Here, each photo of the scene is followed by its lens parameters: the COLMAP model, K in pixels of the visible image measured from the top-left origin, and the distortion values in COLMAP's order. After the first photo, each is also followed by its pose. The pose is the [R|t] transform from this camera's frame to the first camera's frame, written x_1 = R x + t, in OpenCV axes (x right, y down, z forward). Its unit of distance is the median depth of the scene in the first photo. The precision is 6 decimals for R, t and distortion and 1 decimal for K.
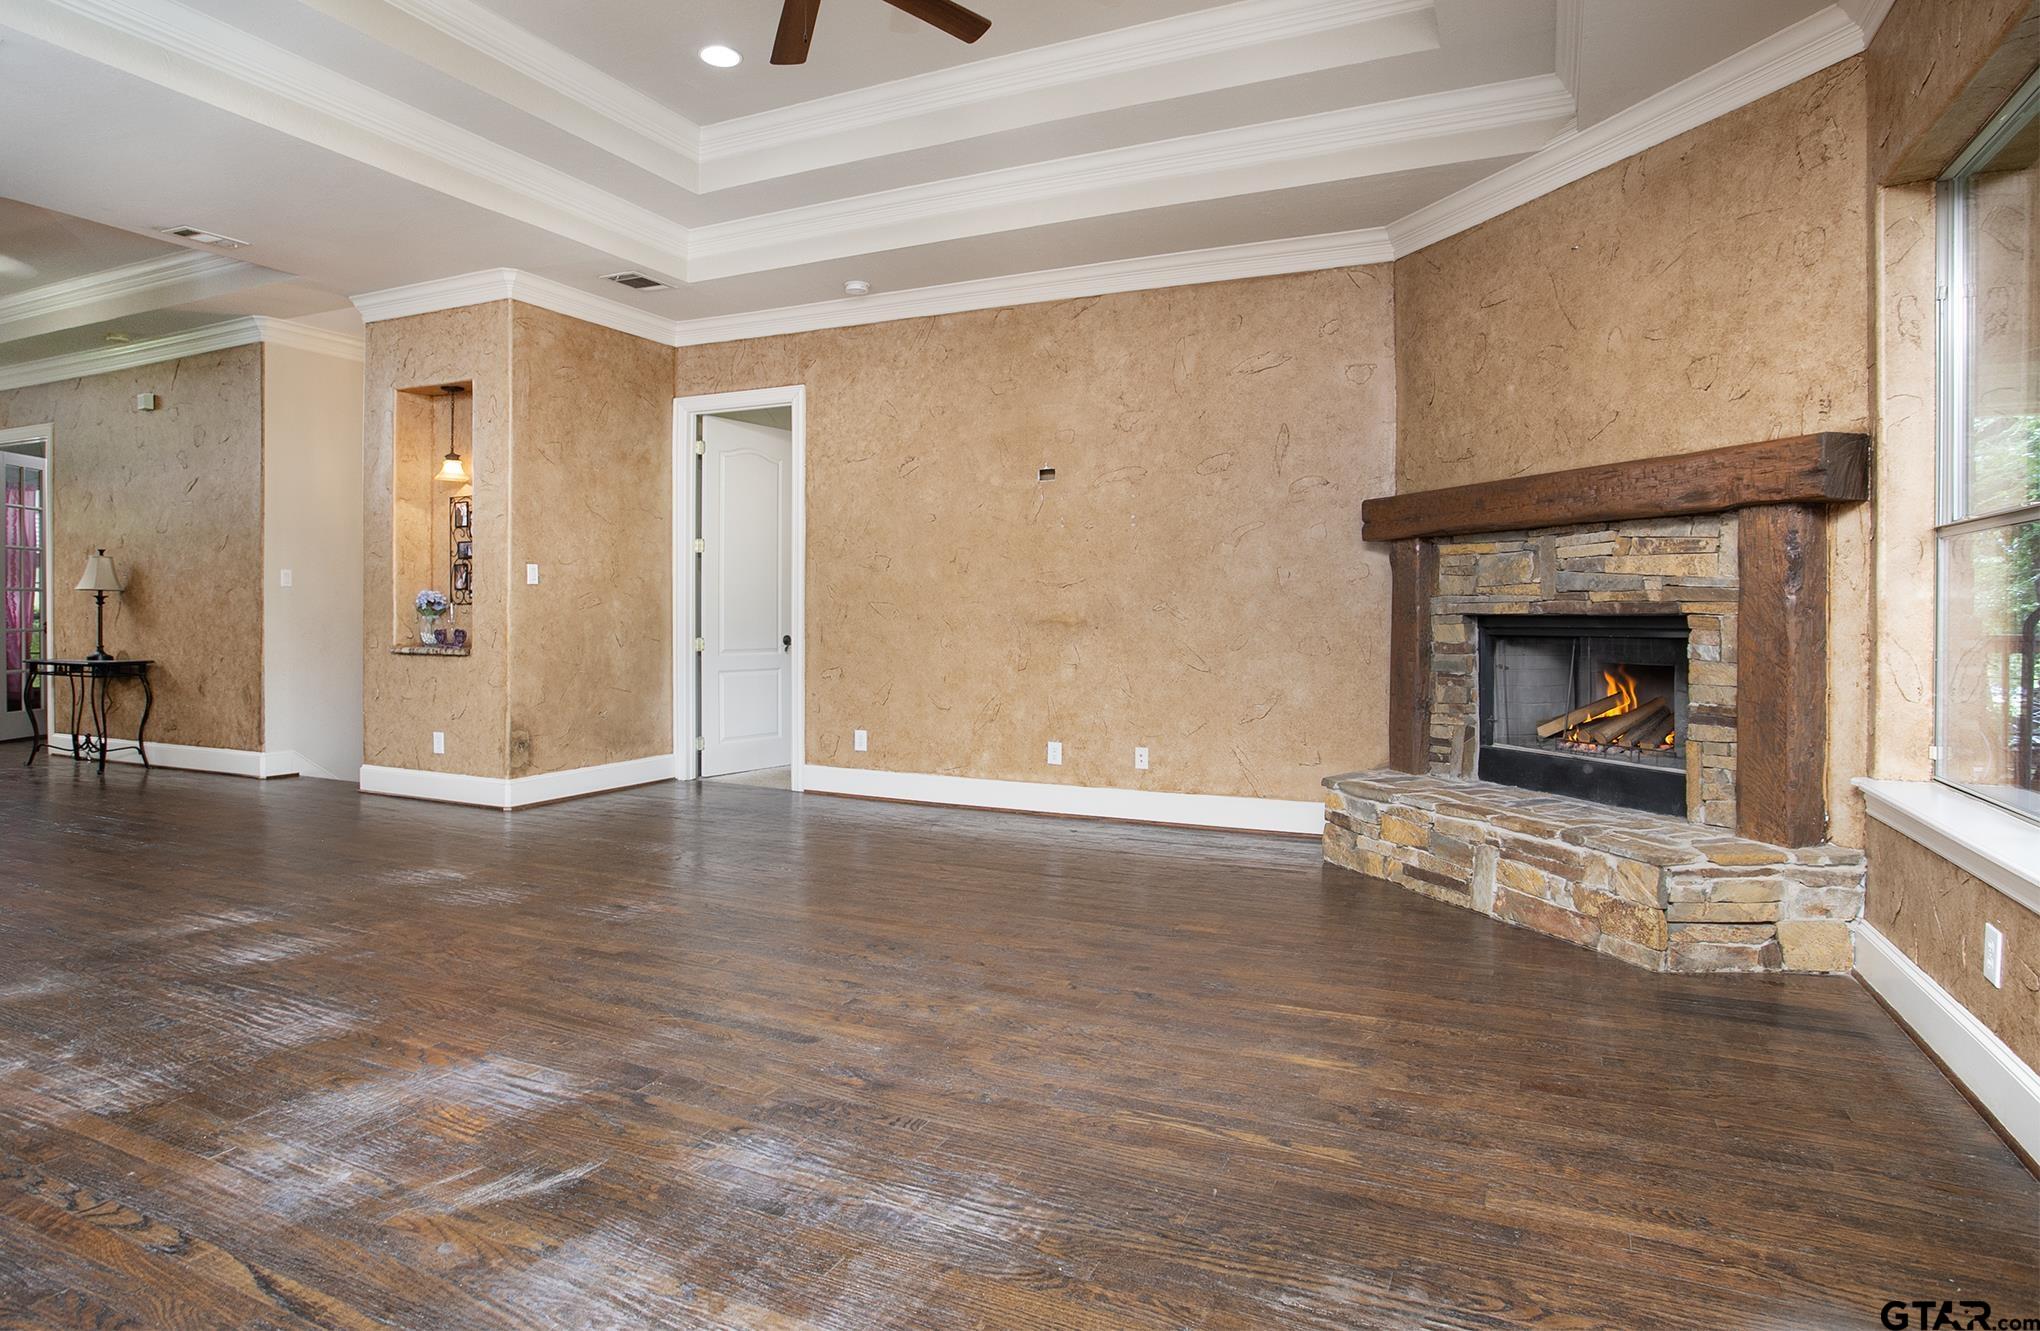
lens RADIAL K [[1119.3, 0, 1023.9], [0, 1119.3, 615.6], [0, 0, 1]] dist [-0.073826, 0.050205]
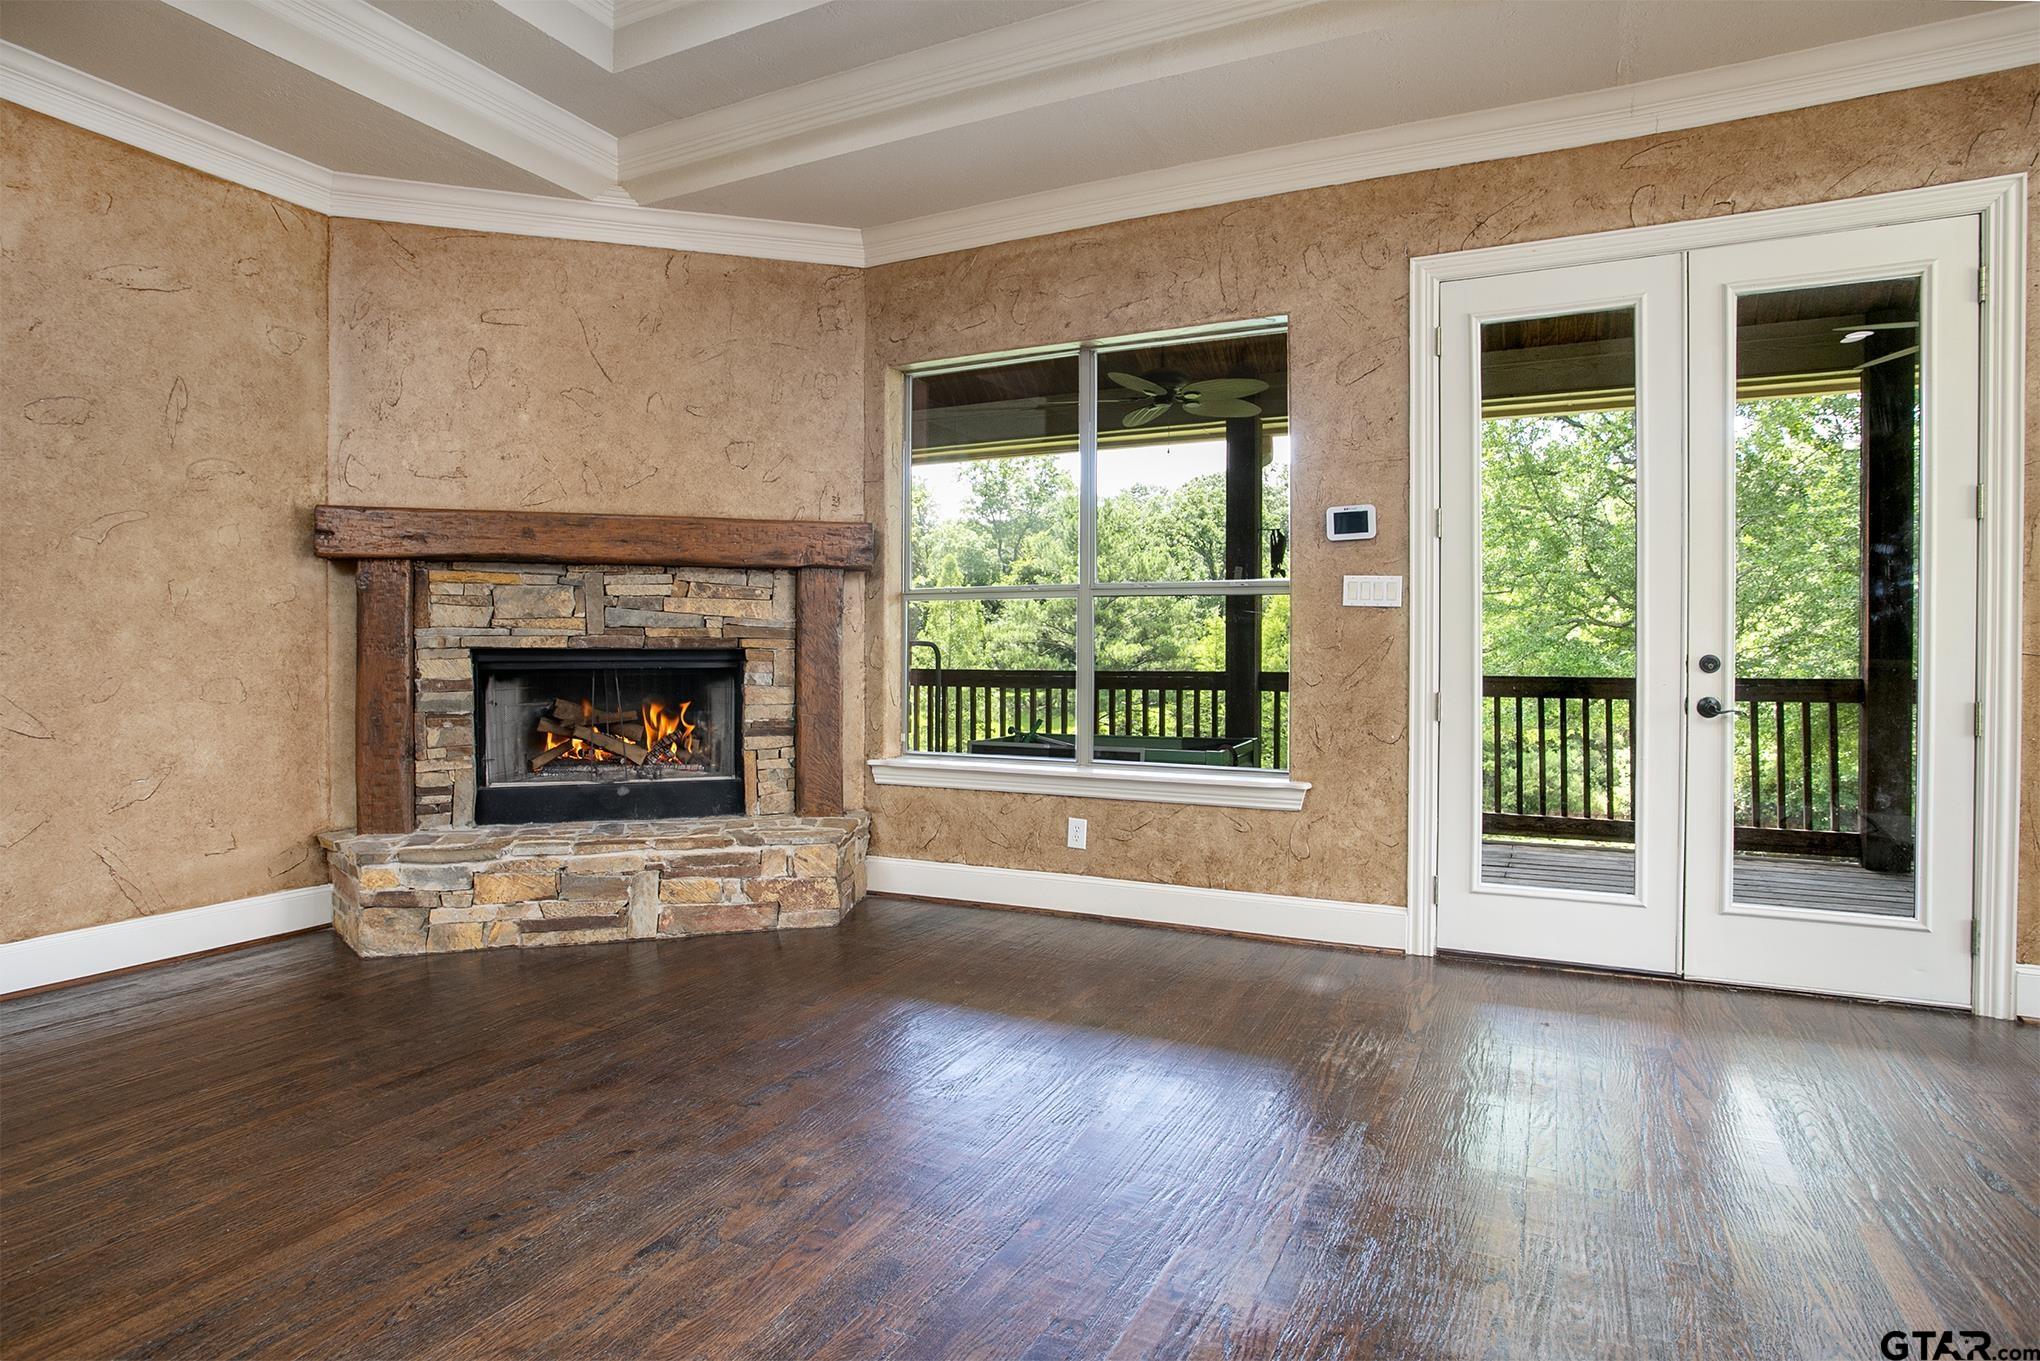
lens RADIAL K [[1105.6, 0, 1024.0], [0, 1105.6, 649.2], [0, 0, 1]] dist [-0.076981, 0.045161]
pose [[0.032821, -0.000628, 0.999461, -0.580696], [-0.001255, 0.999999, 0.000670, -0.001575], [-0.999460, -0.001276, 0.032820, 0.600389]]
